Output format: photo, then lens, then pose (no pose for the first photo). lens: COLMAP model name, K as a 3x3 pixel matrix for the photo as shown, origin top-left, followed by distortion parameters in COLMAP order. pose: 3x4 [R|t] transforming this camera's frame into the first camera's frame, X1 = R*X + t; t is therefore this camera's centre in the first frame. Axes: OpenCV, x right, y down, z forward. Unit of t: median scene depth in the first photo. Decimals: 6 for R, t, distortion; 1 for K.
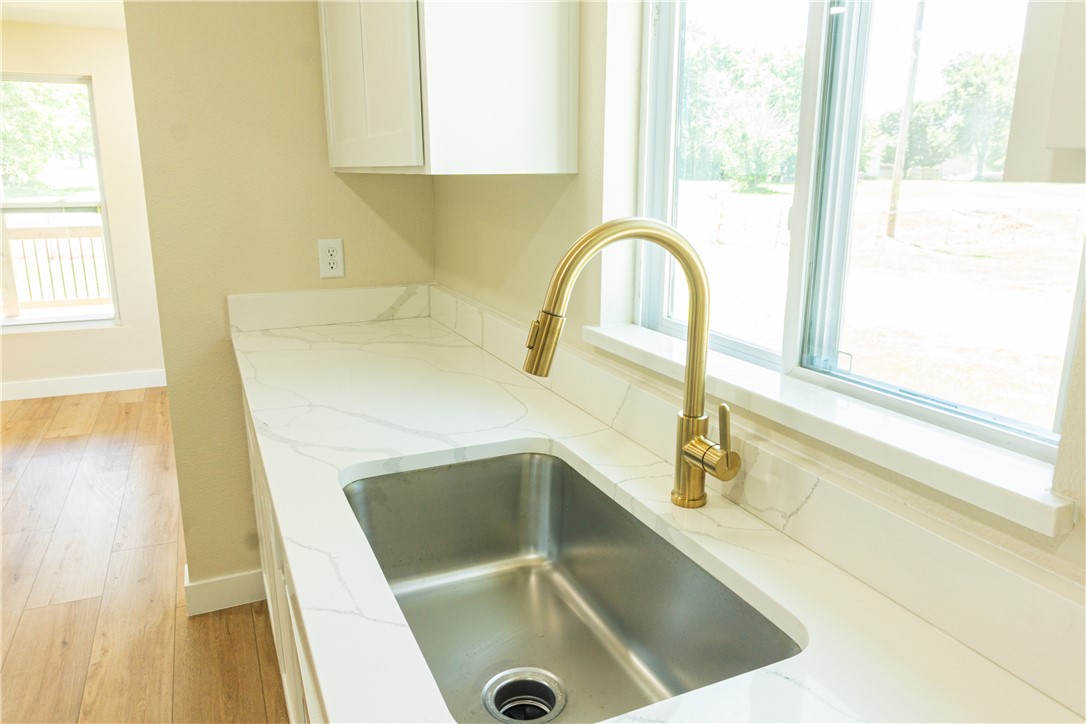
lens RADIAL K [[731.1, 0, 543.0], [0, 731.1, 362.0], [0, 0, 1]] dist [-0.023696, -0.002014]
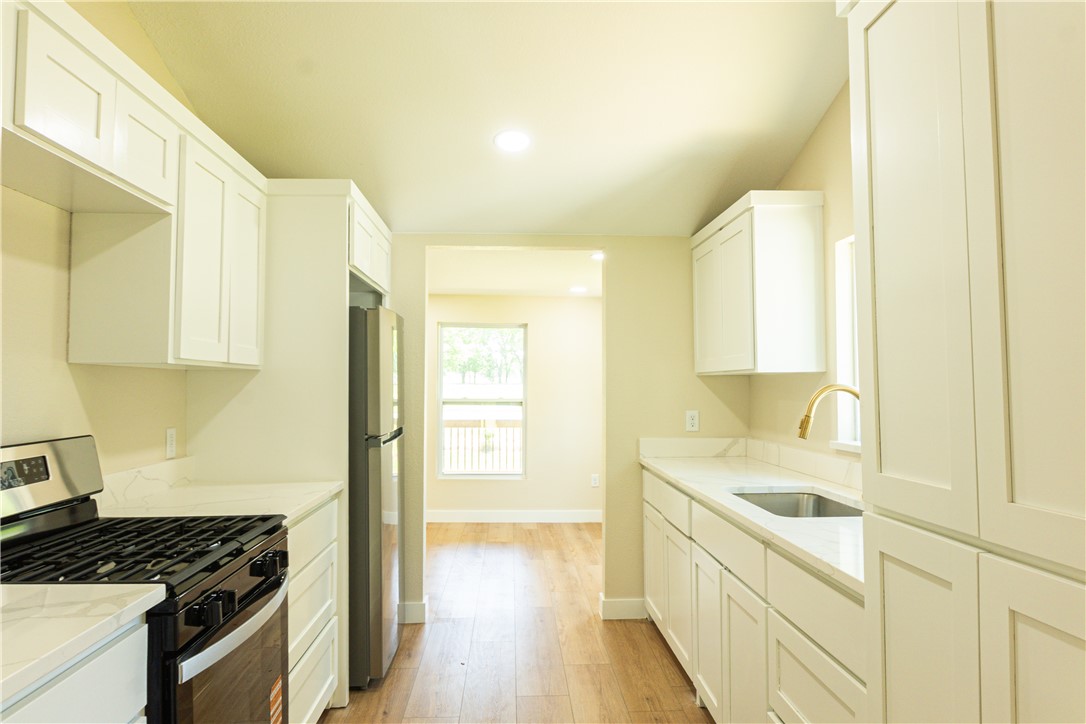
lens RADIAL K [[731.1, 0, 543.0], [0, 731.1, 362.0], [0, 0, 1]] dist [-0.023696, -0.002014]
pose [[0.927486, -0.019558, -0.373347, 0.049385], [-0.088226, 0.958975, -0.269411, 0.242969], [0.363300, 0.282814, 0.887710, -0.806824]]
